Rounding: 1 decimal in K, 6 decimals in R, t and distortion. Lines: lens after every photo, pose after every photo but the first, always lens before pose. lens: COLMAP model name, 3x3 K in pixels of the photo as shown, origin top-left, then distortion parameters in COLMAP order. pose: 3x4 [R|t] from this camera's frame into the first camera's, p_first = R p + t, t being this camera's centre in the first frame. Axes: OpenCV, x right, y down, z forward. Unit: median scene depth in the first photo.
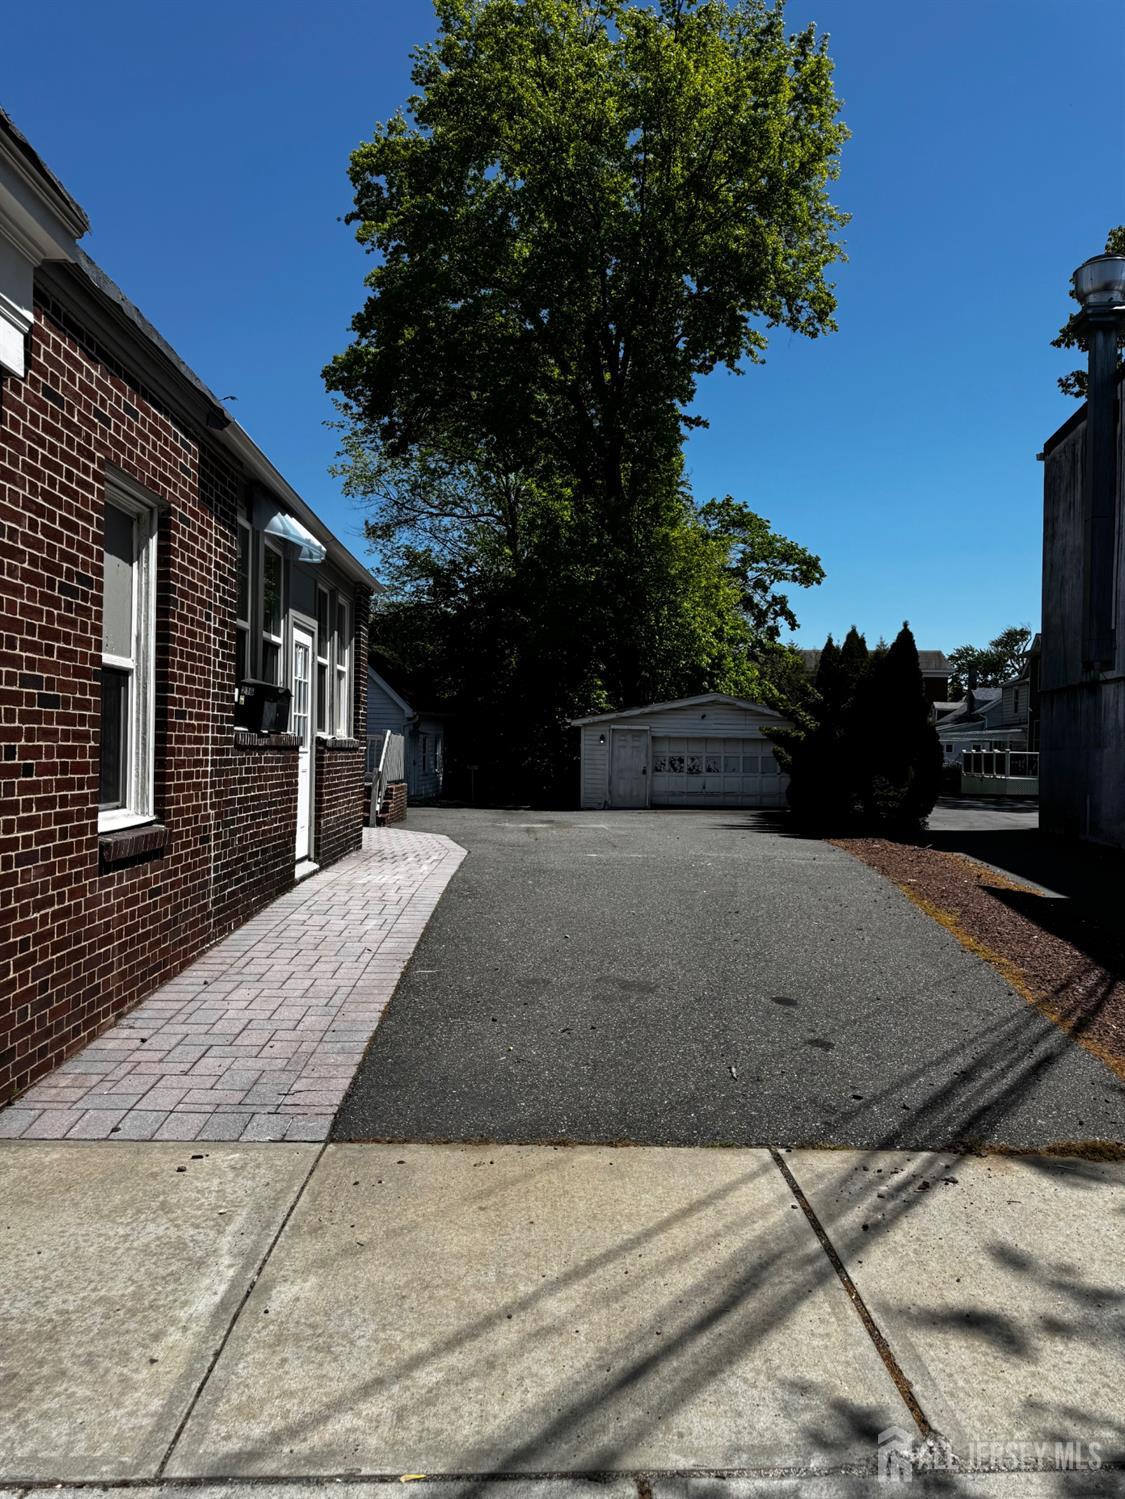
lens RADIAL K [[1046.4, 0, 587.3], [0, 1046.4, 750.6], [0, 0, 1]] dist [0.194757, -0.305572]
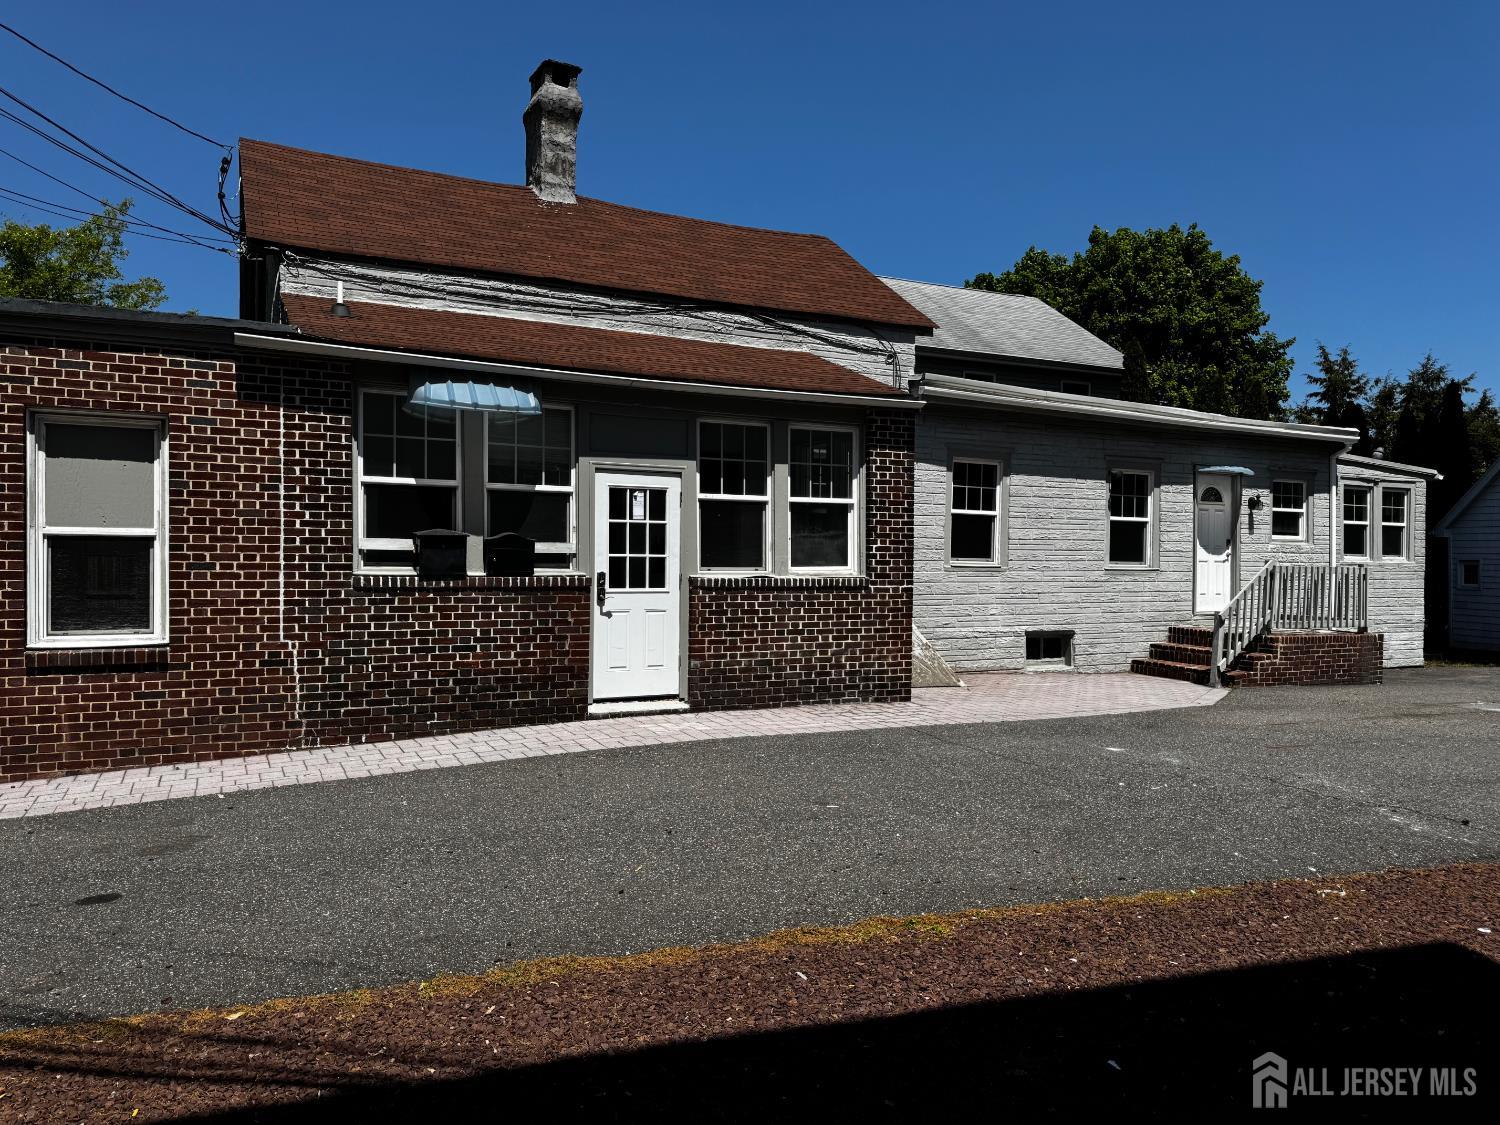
lens RADIAL K [[1050.6, 0, 752.7], [0, 1050.6, 566.3], [0, 0, 1]] dist [0.163536, -0.310778]
pose [[0.403685, -0.017245, -0.914735, 0.874805], [0.002394, 0.999839, -0.017793, -0.006551], [0.914895, 0.004993, 0.403662, 0.850663]]
